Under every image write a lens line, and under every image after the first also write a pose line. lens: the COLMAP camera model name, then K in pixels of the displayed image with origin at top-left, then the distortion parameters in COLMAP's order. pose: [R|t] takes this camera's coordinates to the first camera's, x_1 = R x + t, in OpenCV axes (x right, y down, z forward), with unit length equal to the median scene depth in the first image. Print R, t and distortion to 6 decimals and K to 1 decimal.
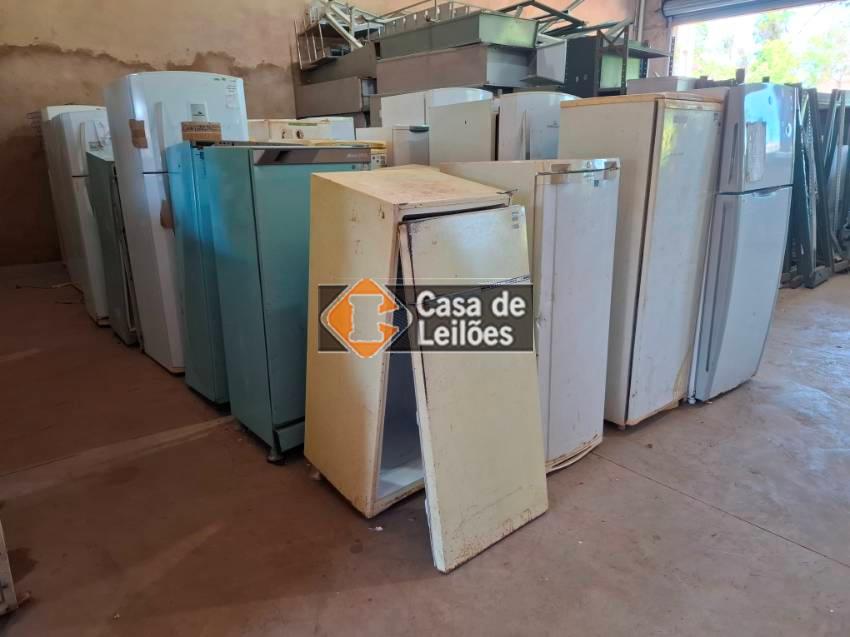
lens RADIAL K [[608.3, 0, 429.6], [0, 608.3, 316.3], [0, 0, 1]] dist [0.066847, -0.074206]
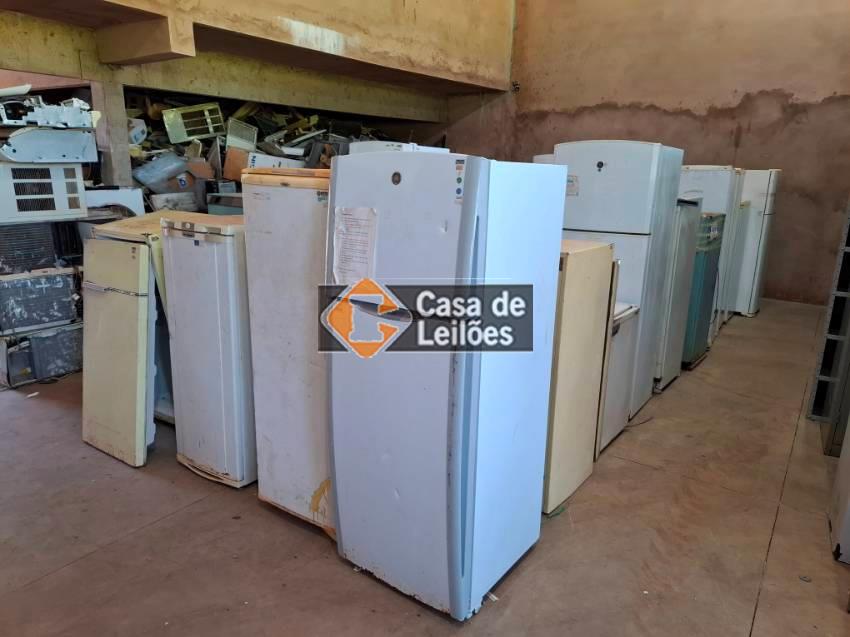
lens RADIAL K [[608.3, 0, 429.6], [0, 608.3, 316.3], [0, 0, 1]] dist [0.066847, -0.074206]
pose [[0.246971, 0.253763, -0.935206, 1.037096], [-0.291365, 0.939889, 0.178089, -0.290520], [0.924182, 0.228503, 0.306062, 0.741827]]
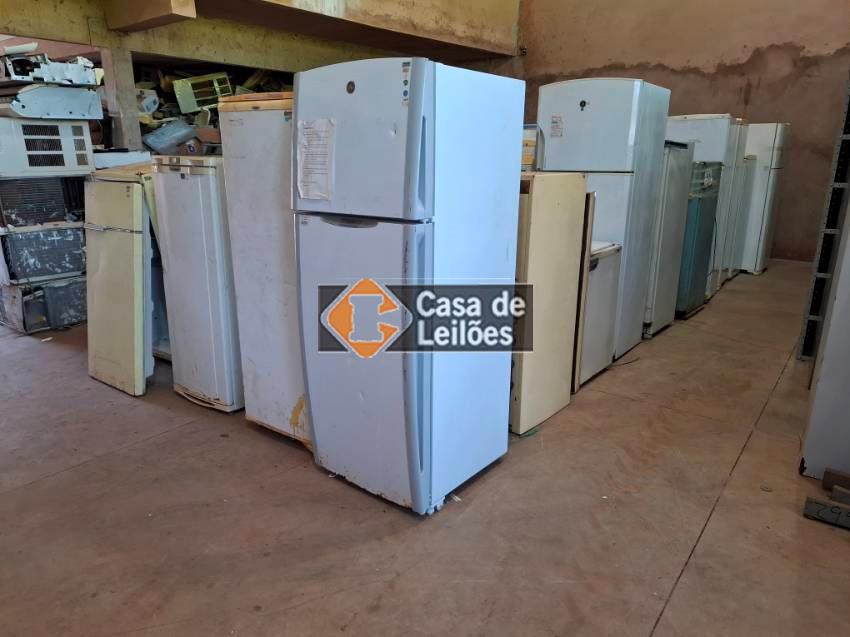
lens RADIAL K [[608.2, 0, 422.7], [0, 608.2, 317.4], [0, 0, 1]] dist [0.058210, -0.060130]
pose [[0.200848, 0.274449, -0.940393, 1.100596], [-0.275140, 0.937118, 0.214729, -0.239433], [0.940190, 0.215612, 0.263730, 0.813644]]
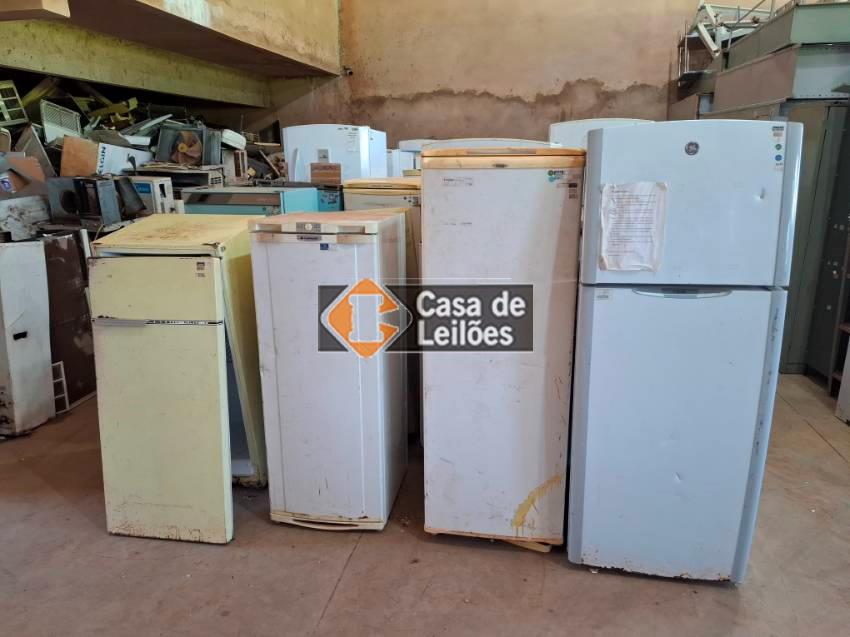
lens RADIAL K [[608.3, 0, 429.6], [0, 608.3, 316.3], [0, 0, 1]] dist [0.066847, -0.074206]
pose [[0.638311, 0.202530, -0.742658, 0.756036], [-0.210837, 0.973873, 0.084372, -0.155273], [0.740343, 0.102724, 0.664335, 0.343193]]
